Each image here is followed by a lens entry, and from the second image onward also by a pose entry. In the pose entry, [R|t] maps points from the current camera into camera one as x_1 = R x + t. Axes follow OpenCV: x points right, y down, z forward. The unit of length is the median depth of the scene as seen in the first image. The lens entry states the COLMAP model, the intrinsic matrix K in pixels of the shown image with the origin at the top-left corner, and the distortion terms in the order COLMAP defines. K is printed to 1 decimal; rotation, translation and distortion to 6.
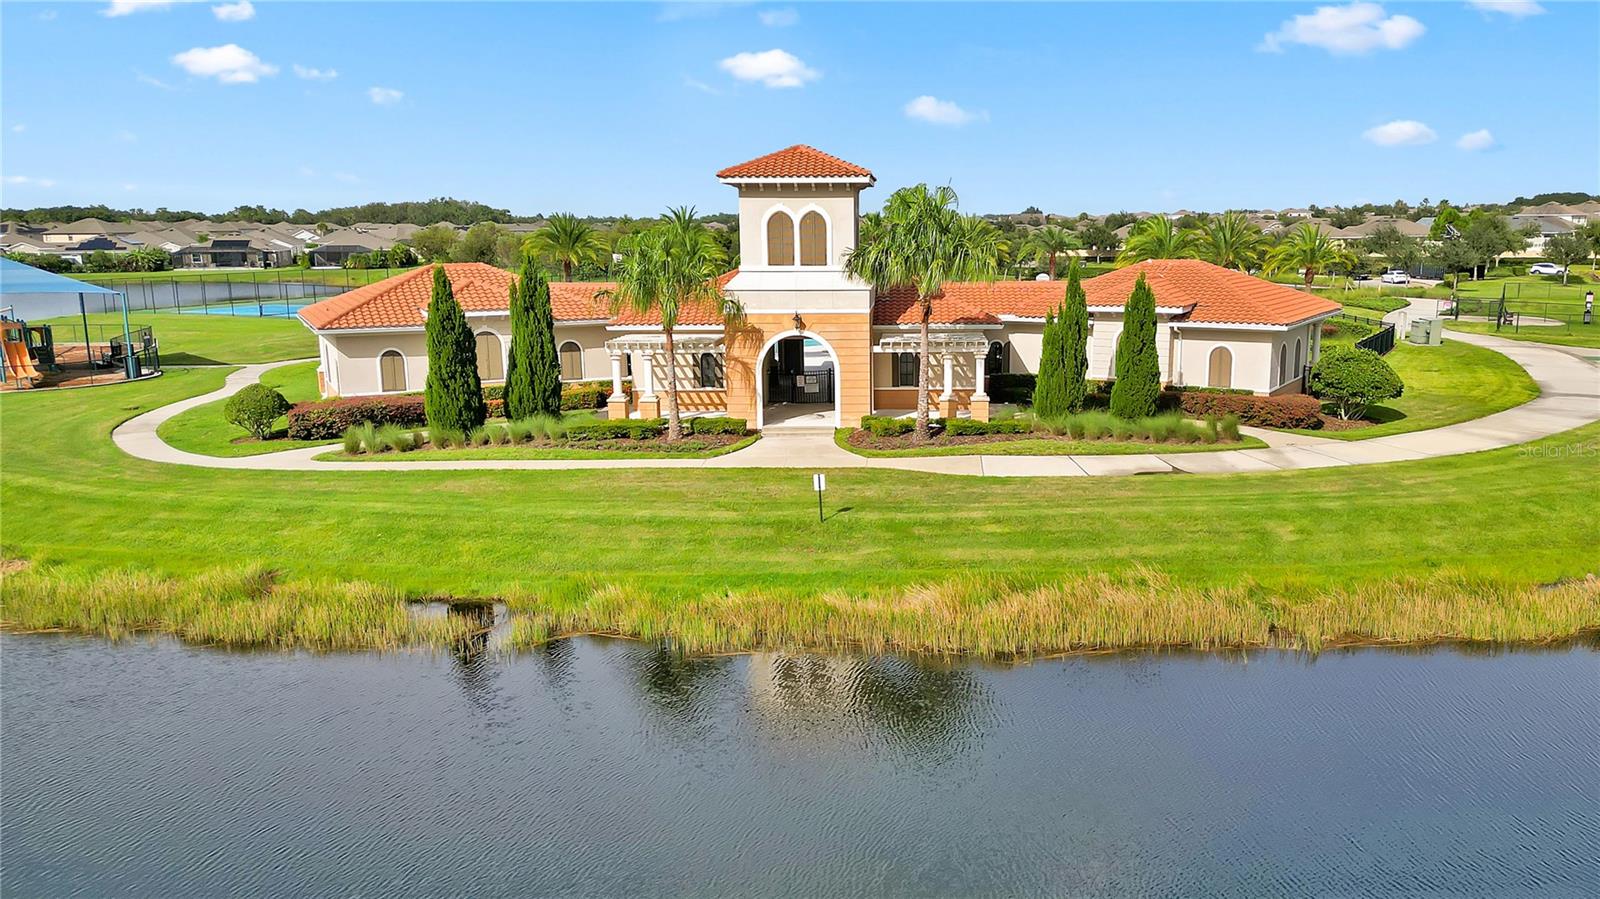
lens RADIAL K [[1222.7, 0, 888.0], [0, 1222.7, 490.9], [0, 0, 1]] dist [0.014511, 0.000946]
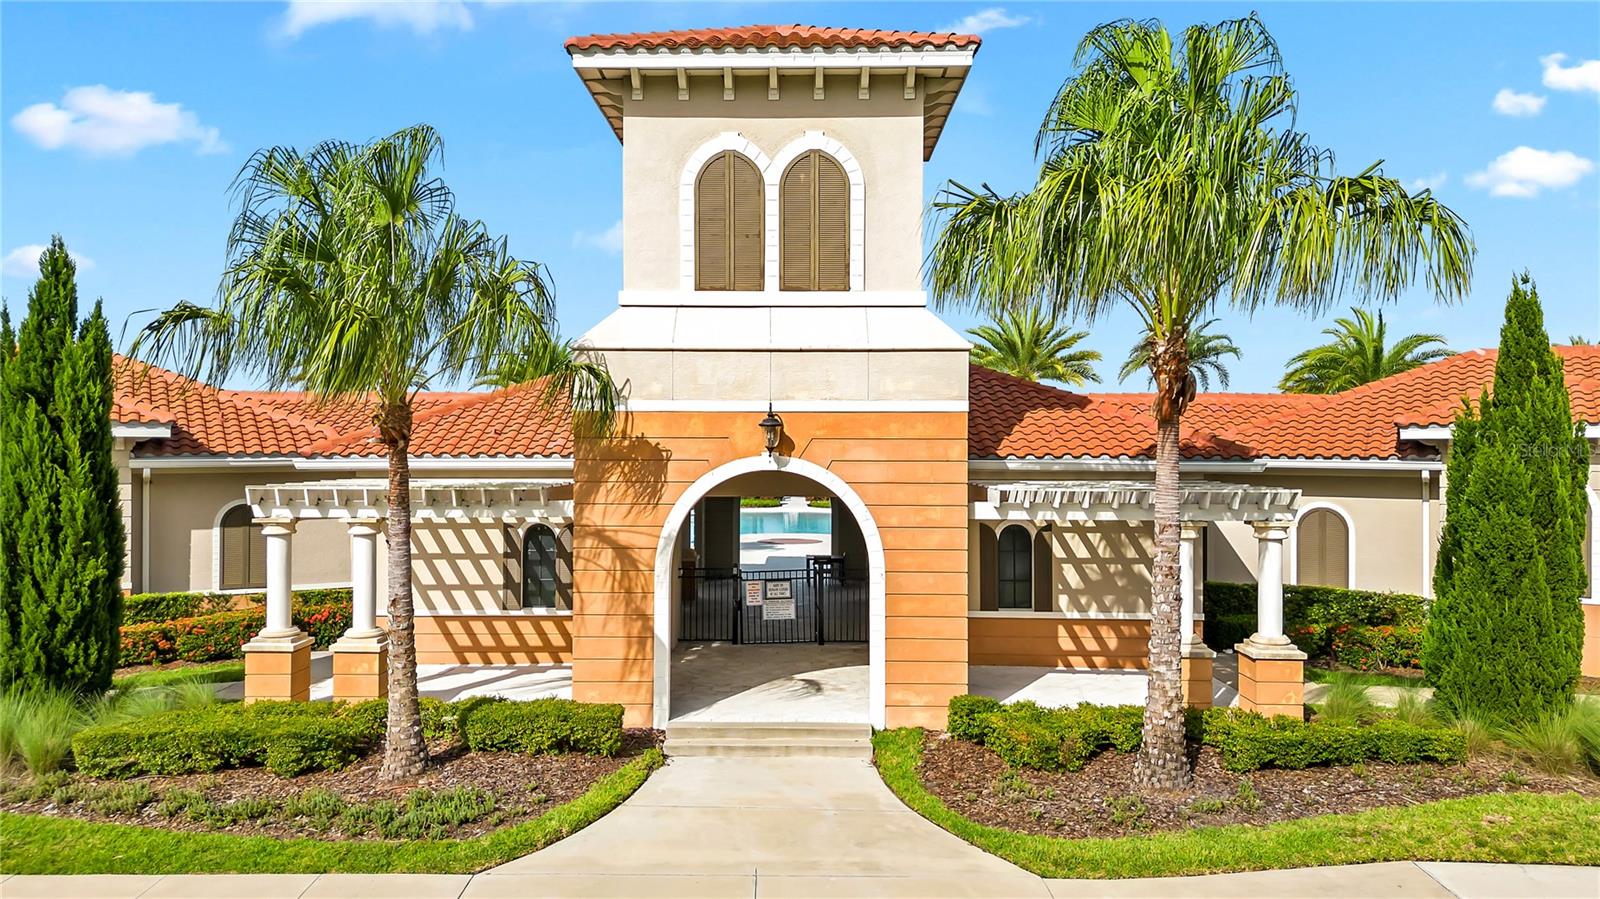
lens RADIAL K [[1212.8, 0, 778.8], [0, 1212.8, 430.1], [0, 0, 1]] dist [0.032130, 0.000379]
pose [[0.999968, 0.006885, -0.004192, -0.069941], [-0.007625, 0.976664, -0.214636, -0.061187], [0.002616, 0.214661, 0.976685, 0.641253]]
